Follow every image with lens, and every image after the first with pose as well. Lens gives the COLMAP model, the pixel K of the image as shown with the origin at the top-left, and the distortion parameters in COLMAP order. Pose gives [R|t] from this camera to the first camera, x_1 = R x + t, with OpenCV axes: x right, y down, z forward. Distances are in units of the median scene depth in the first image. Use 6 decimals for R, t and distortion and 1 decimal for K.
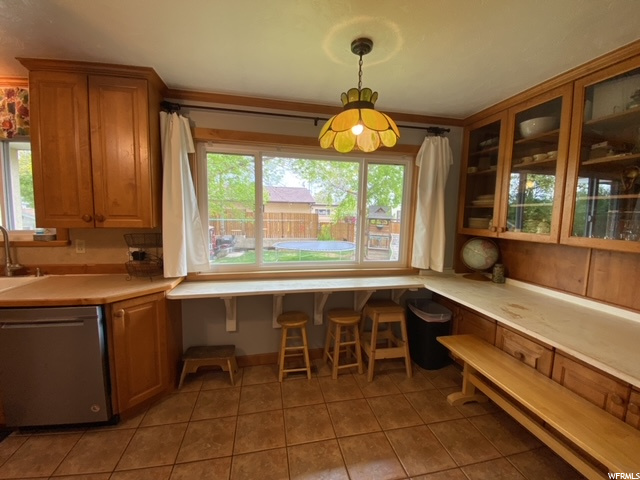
lens RADIAL K [[258.8, 0, 318.4], [0, 258.8, 237.3], [0, 0, 1]] dist [0.026438, -0.023072]
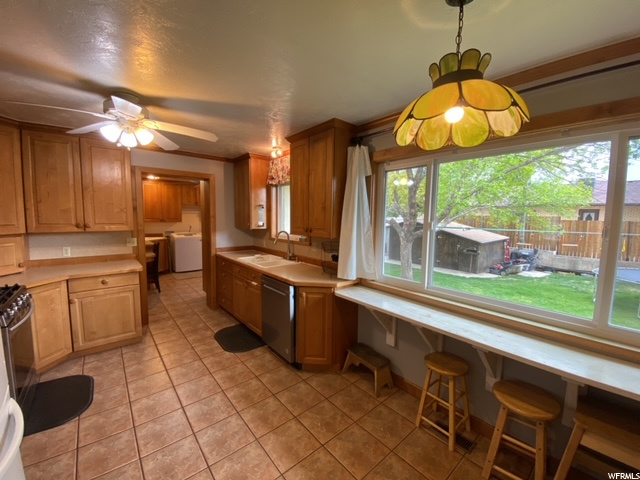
lens RADIAL K [[258.8, 0, 318.4], [0, 258.8, 237.3], [0, 0, 1]] dist [0.026438, -0.023072]
pose [[0.480523, 0.062496, -0.874753, 0.440732], [-0.086305, 0.995986, 0.023748, -0.061205], [0.872725, 0.064084, 0.483988, 0.284073]]
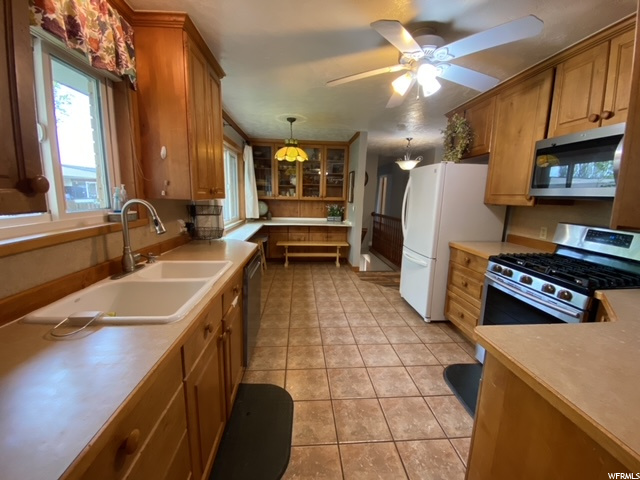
lens RADIAL K [[258.8, 0, 318.4], [0, 258.8, 237.3], [0, 0, 1]] dist [0.026438, -0.023072]
pose [[0.123114, -0.175691, 0.976717, -1.677283], [0.072955, 0.983143, 0.167651, -0.026168], [-0.989707, 0.050616, 0.133856, 0.343694]]
